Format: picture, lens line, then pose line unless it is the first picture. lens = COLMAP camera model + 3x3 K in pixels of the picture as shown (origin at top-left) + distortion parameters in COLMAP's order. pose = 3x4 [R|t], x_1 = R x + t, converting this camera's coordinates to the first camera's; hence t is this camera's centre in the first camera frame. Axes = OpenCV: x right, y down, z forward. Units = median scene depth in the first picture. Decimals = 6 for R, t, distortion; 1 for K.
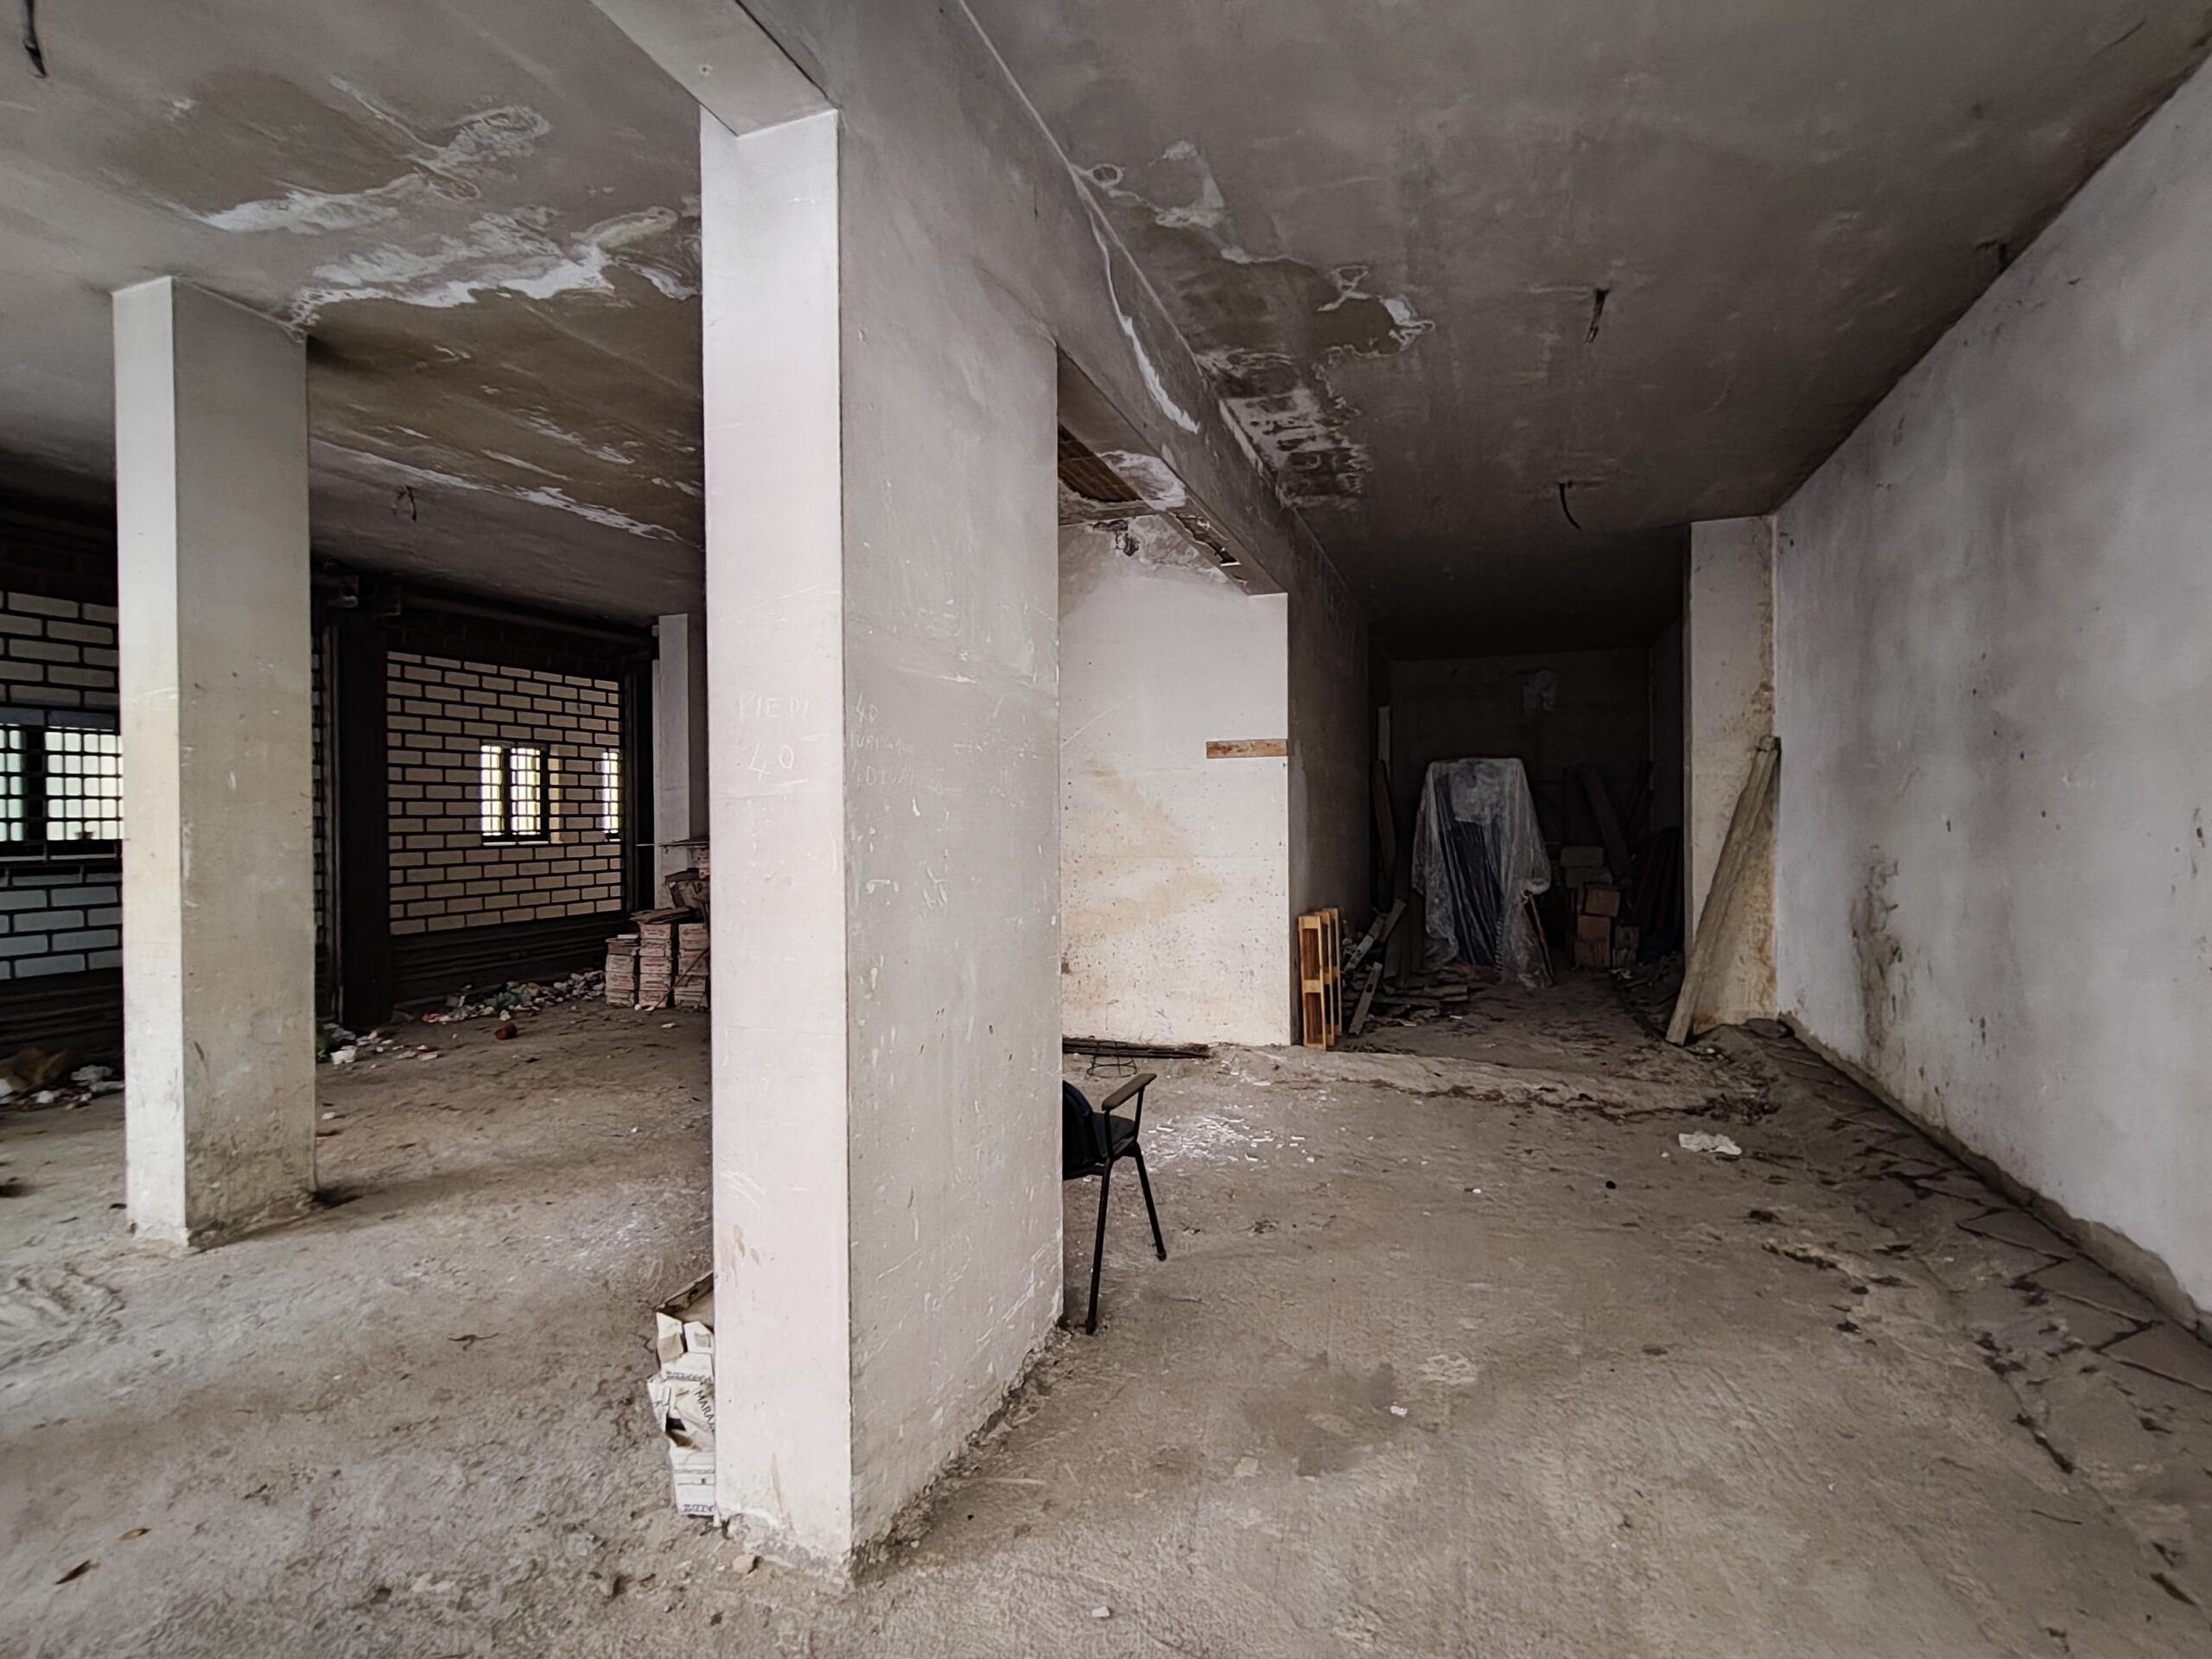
lens RADIAL K [[1037.5, 0, 1117.6], [0, 1037.5, 822.4], [0, 0, 1]] dist [0.013127, -0.004227]
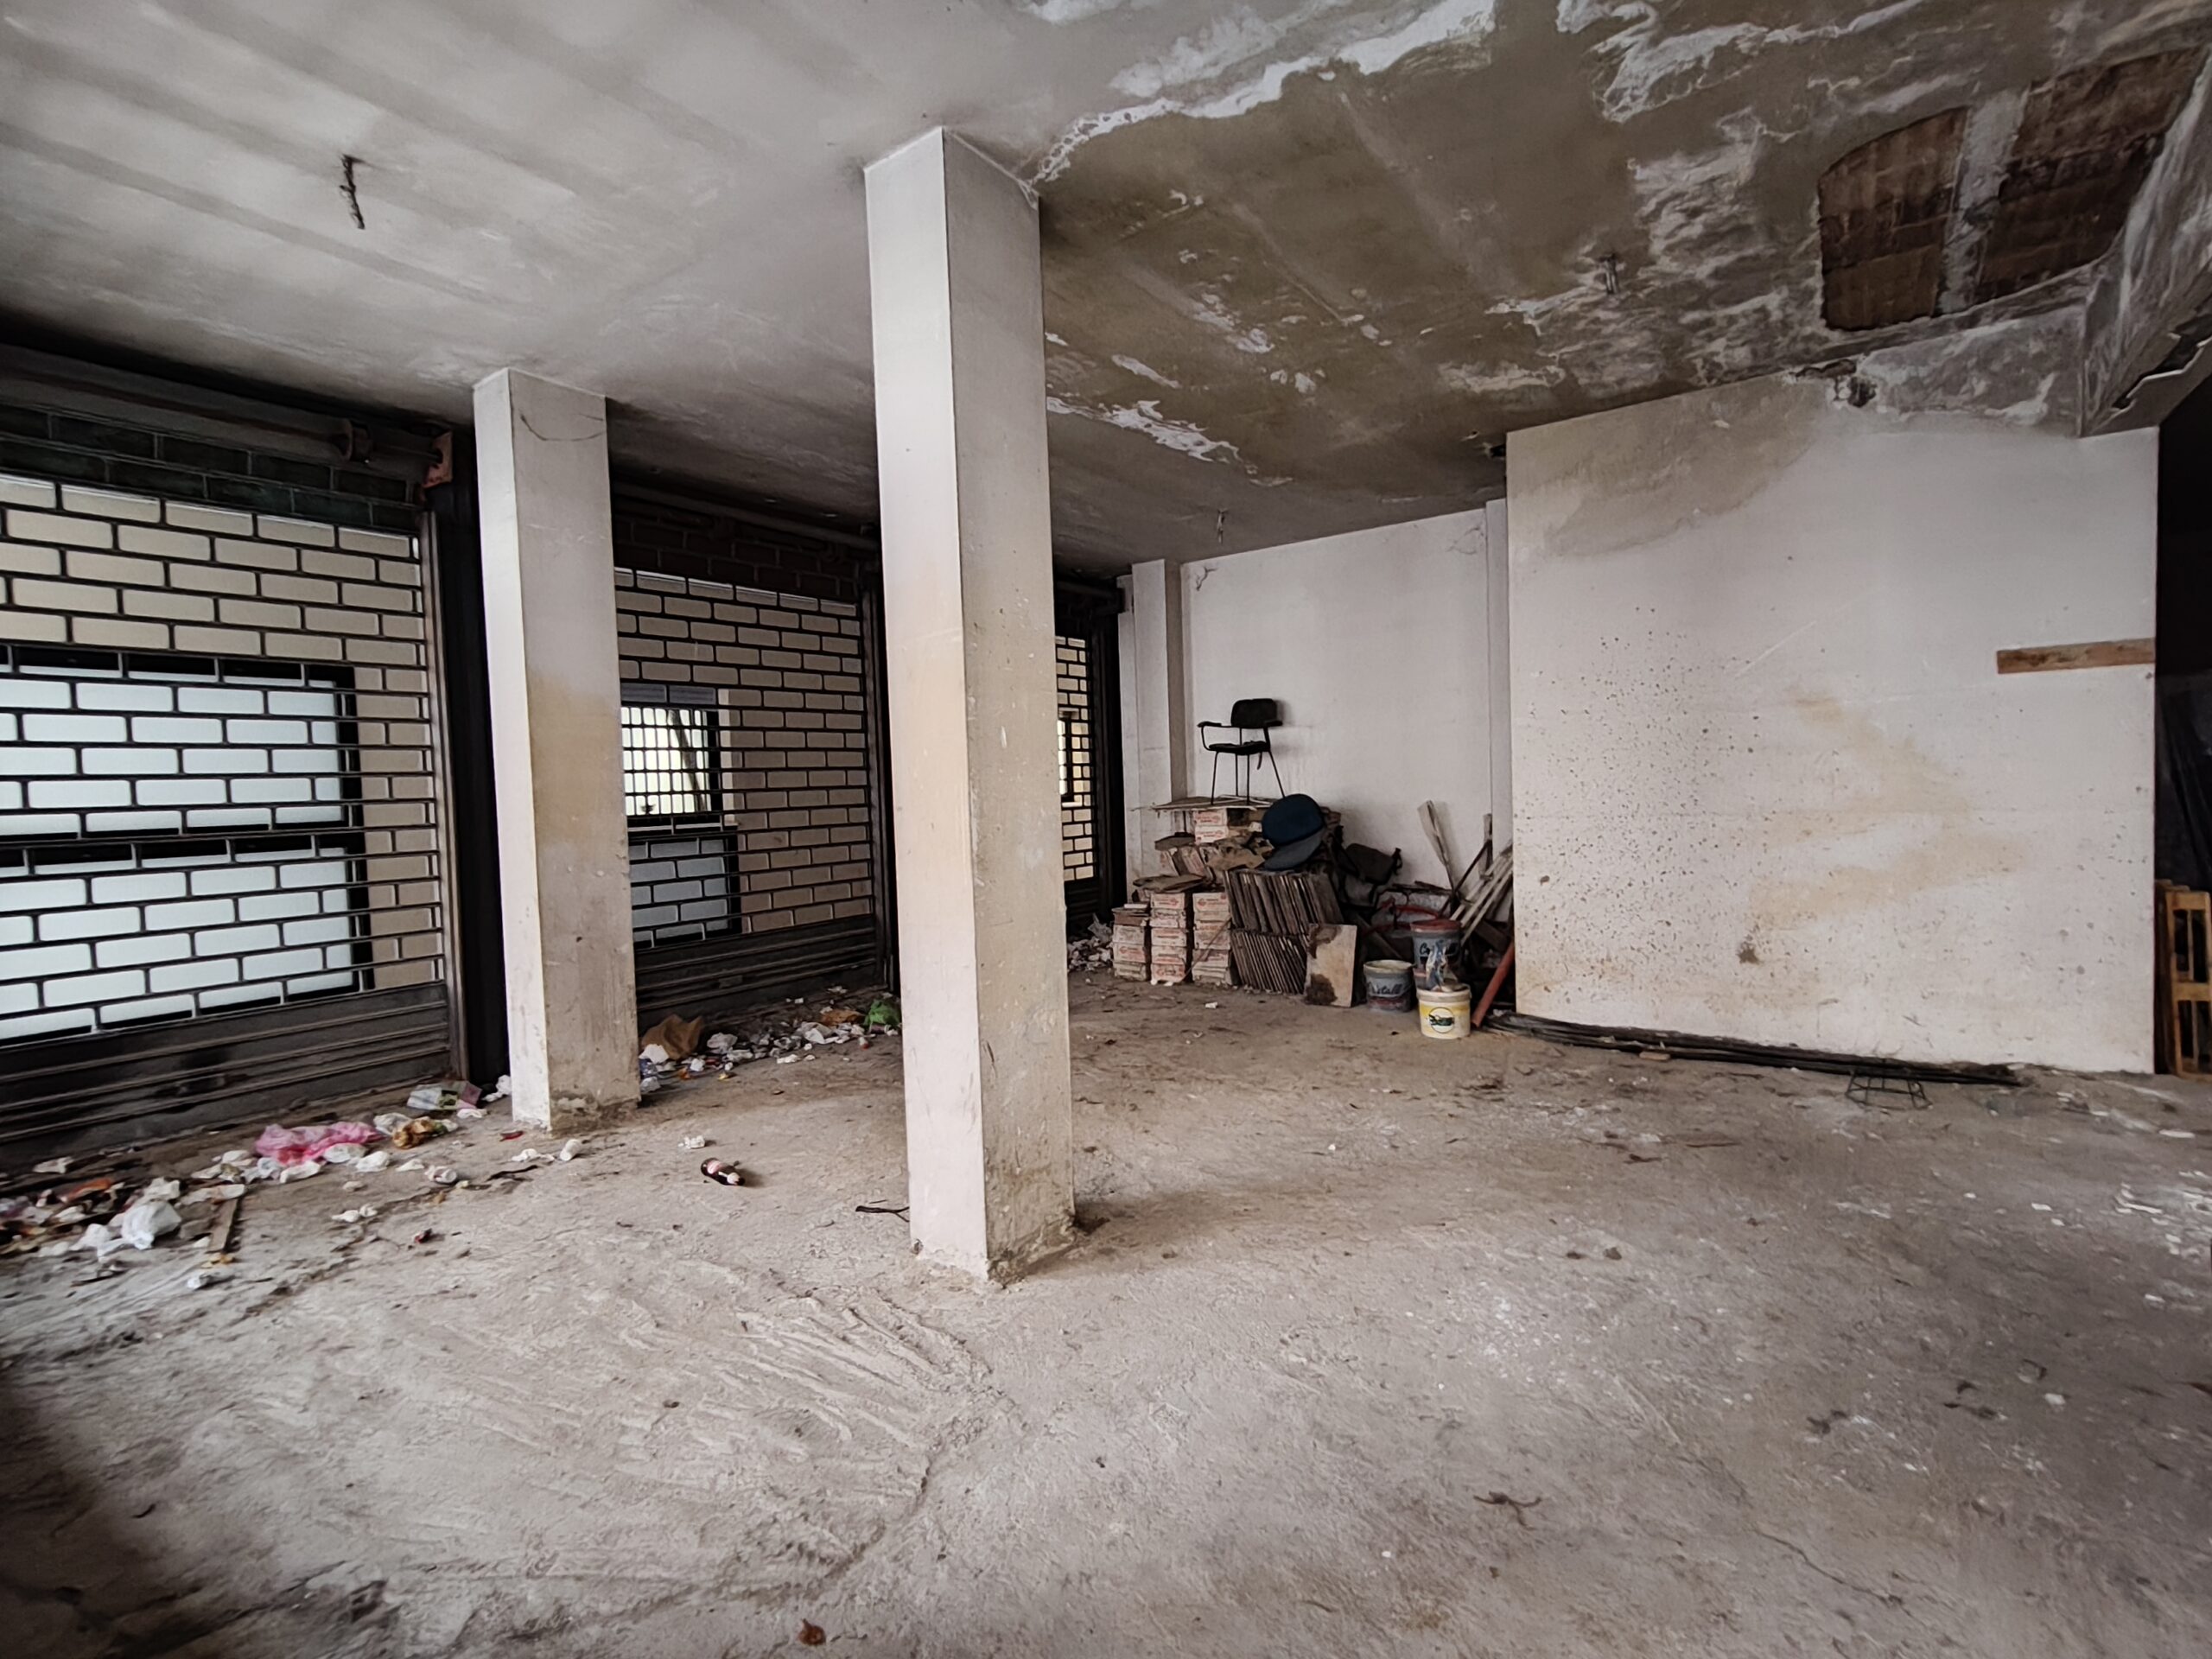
lens RADIAL K [[1037.5, 0, 1104.8], [0, 1037.5, 823.2], [0, 0, 1]] dist [0.013127, -0.004227]
pose [[0.963124, -0.014365, -0.268675, -0.498394], [0.024793, 0.999064, 0.035459, 0.001956], [0.267914, -0.040812, 0.962578, 0.192980]]
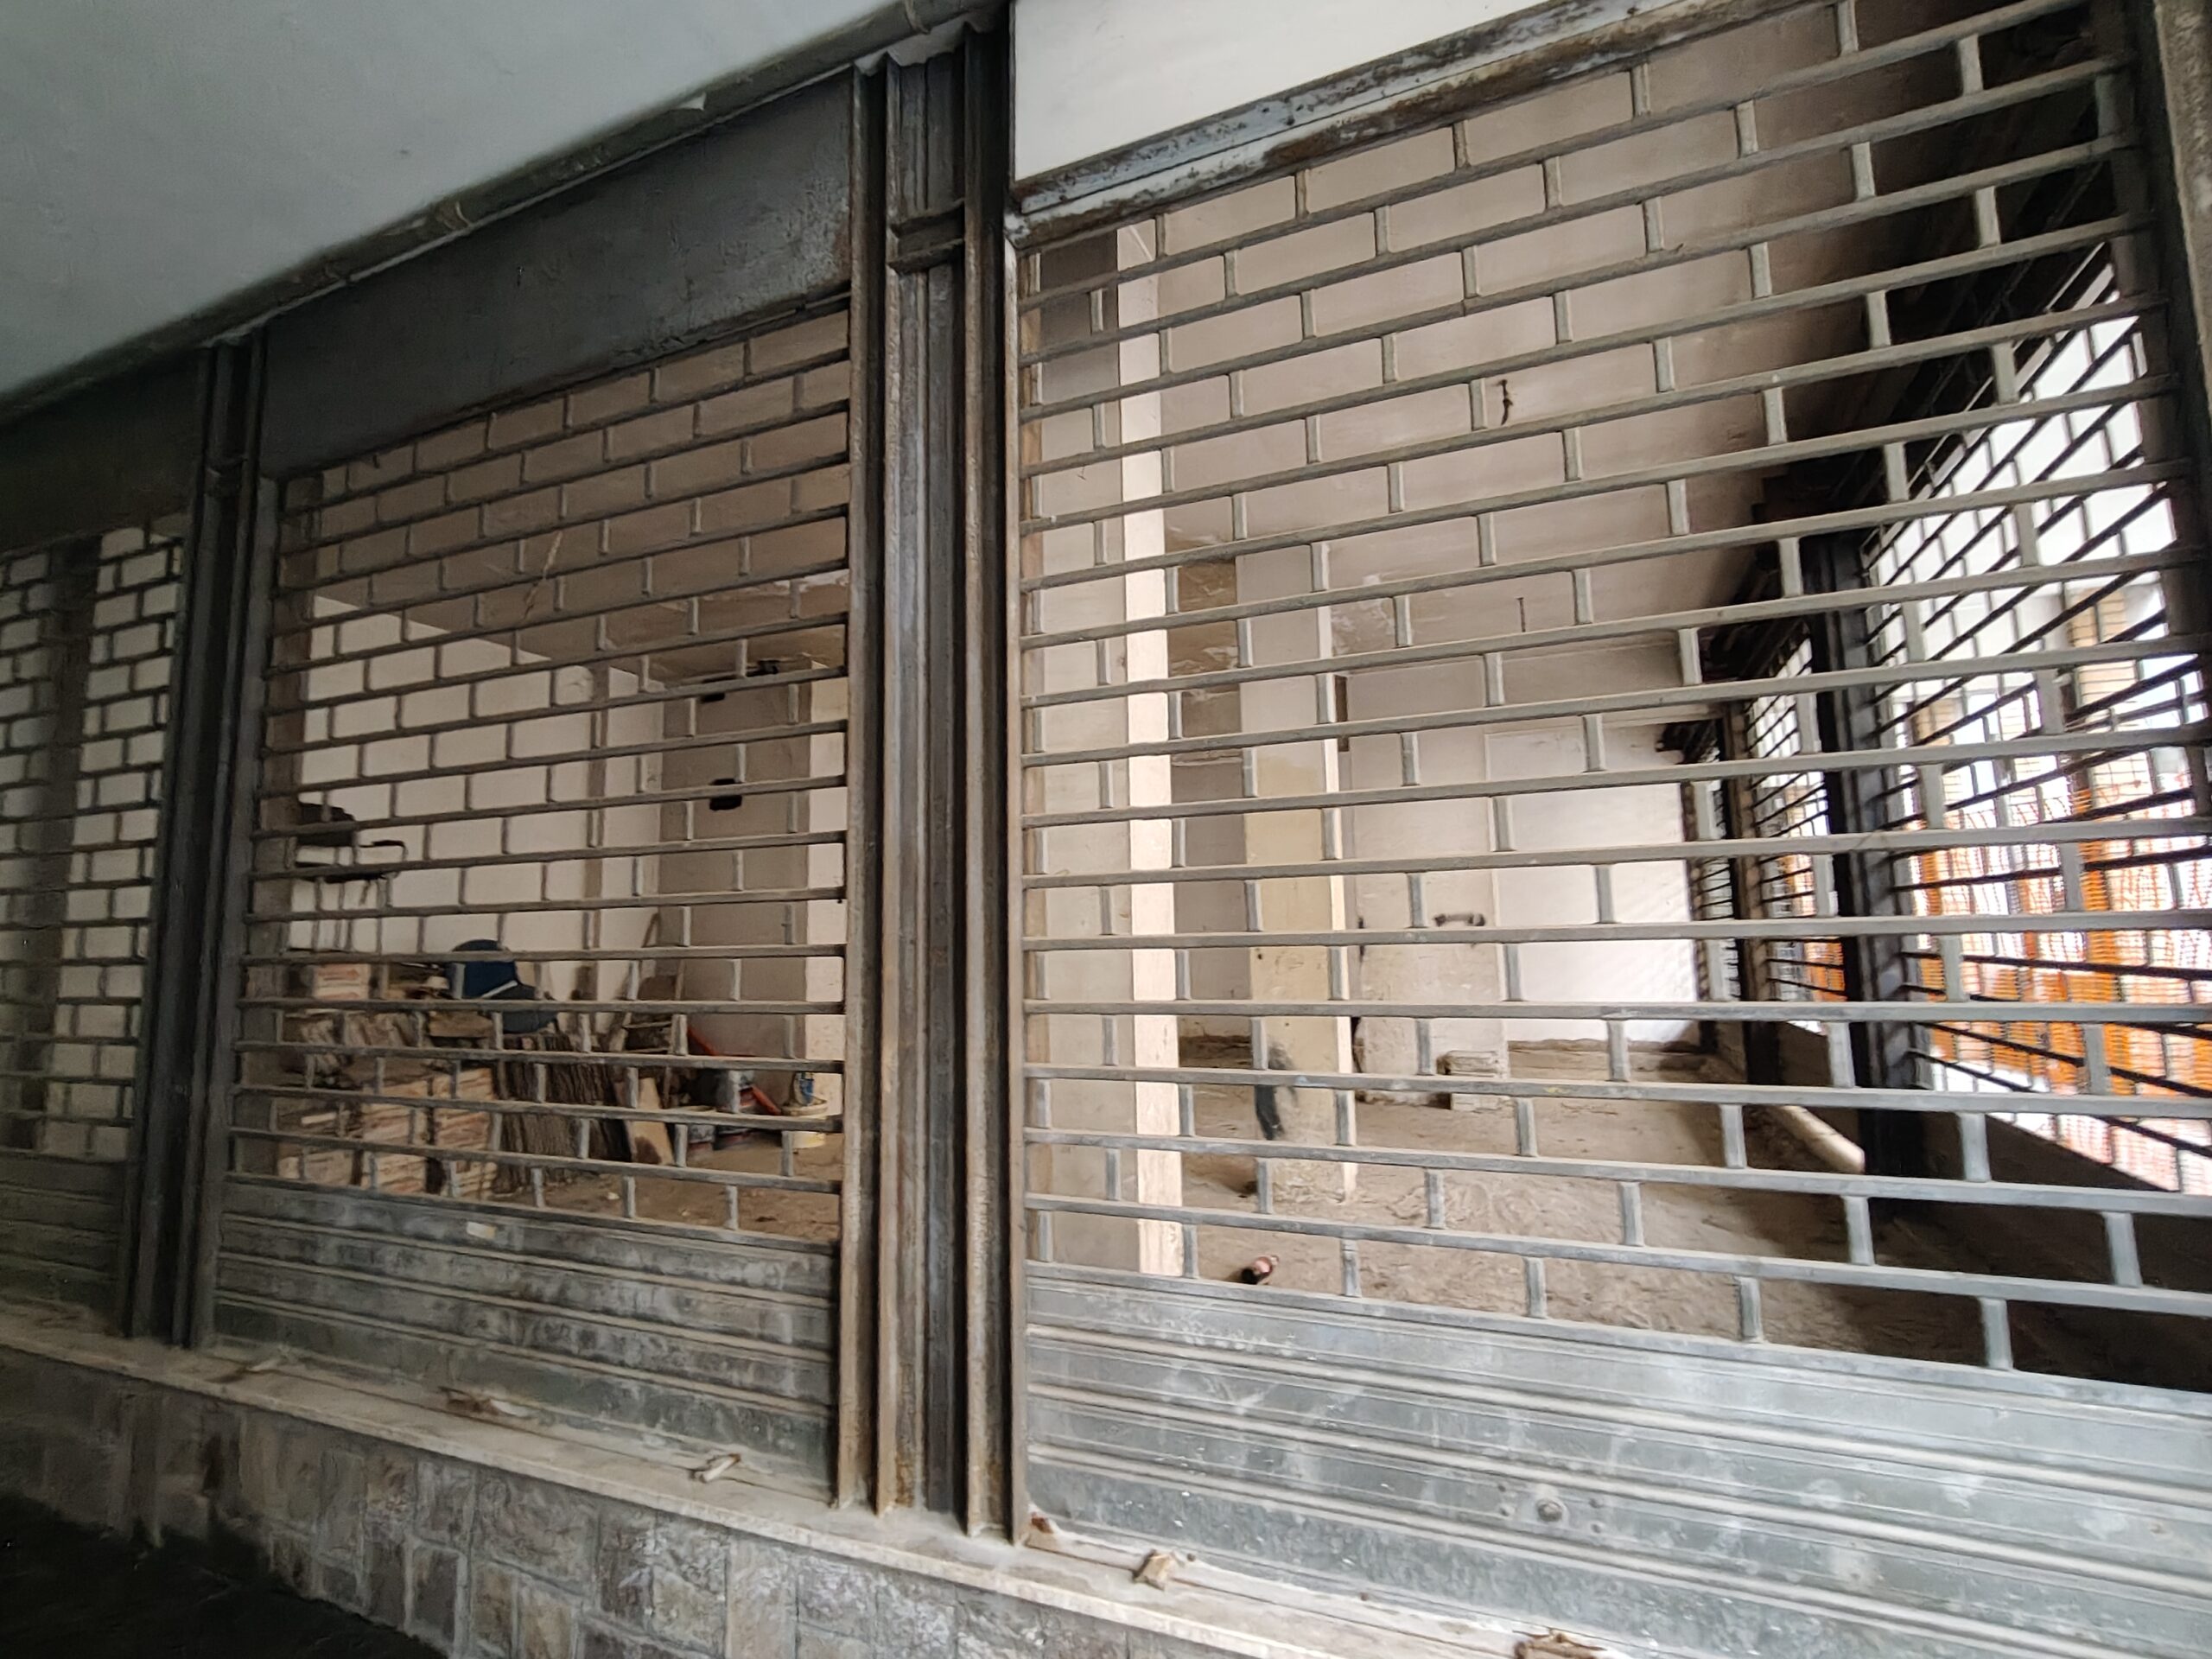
lens RADIAL K [[1037.5, 0, 1123.9], [0, 1037.5, 814.5], [0, 0, 1]] dist [0.013127, -0.004227]
pose [[0.043139, 0.131027, 0.990440, -2.121743], [0.025688, 0.990889, -0.132205, 0.066439], [-0.998739, 0.031145, 0.039380, 1.103384]]
